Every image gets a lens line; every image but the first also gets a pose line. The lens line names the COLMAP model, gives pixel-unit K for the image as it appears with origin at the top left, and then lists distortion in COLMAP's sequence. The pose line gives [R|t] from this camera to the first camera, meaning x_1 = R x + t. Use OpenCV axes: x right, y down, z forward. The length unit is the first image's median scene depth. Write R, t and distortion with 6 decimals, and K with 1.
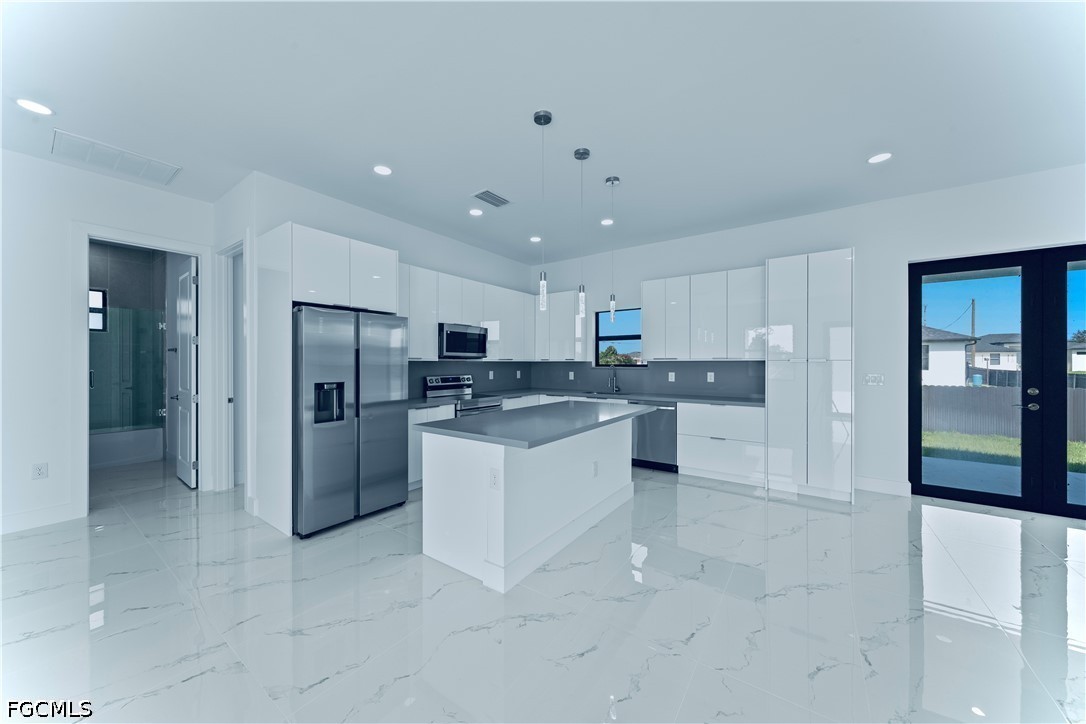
lens RADIAL K [[380.7, 0, 536.2], [0, 380.7, 372.4], [0, 0, 1]] dist [-0.000345, -0.000034]
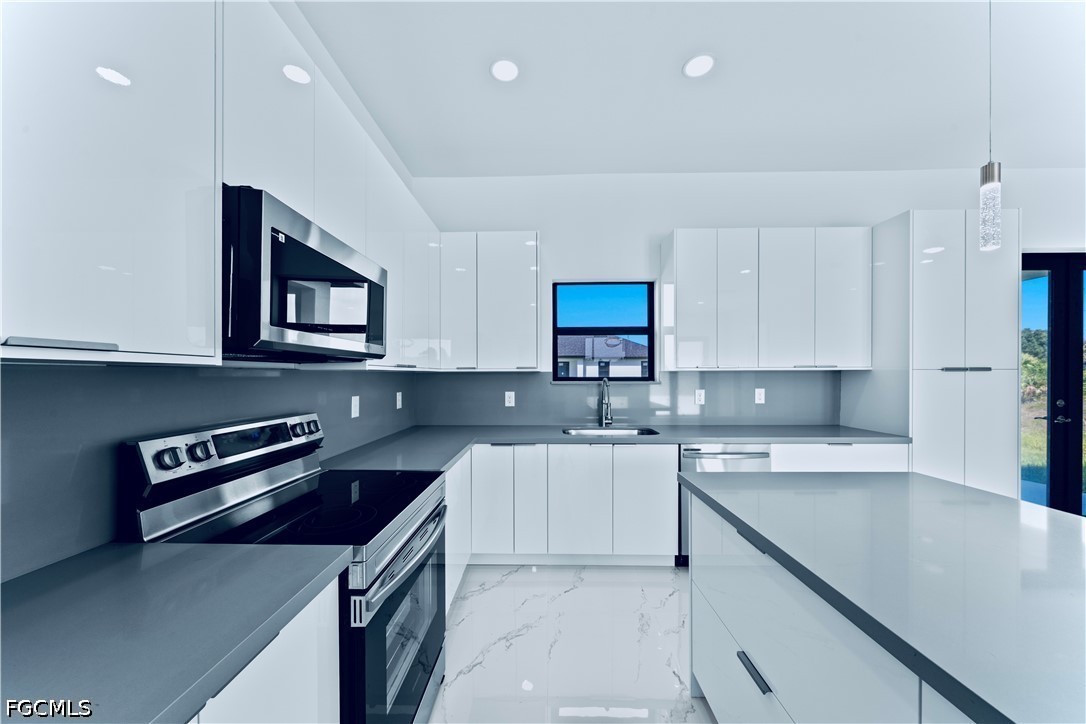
lens RADIAL K [[380.7, 0, 536.2], [0, 380.7, 372.4], [0, 0, 1]] dist [-0.000345, -0.000034]
pose [[0.826125, 0.000167, 0.563487, -0.224595], [0.017803, 0.999493, -0.026397, -0.017105], [-0.563206, 0.031839, 0.825703, 0.700742]]
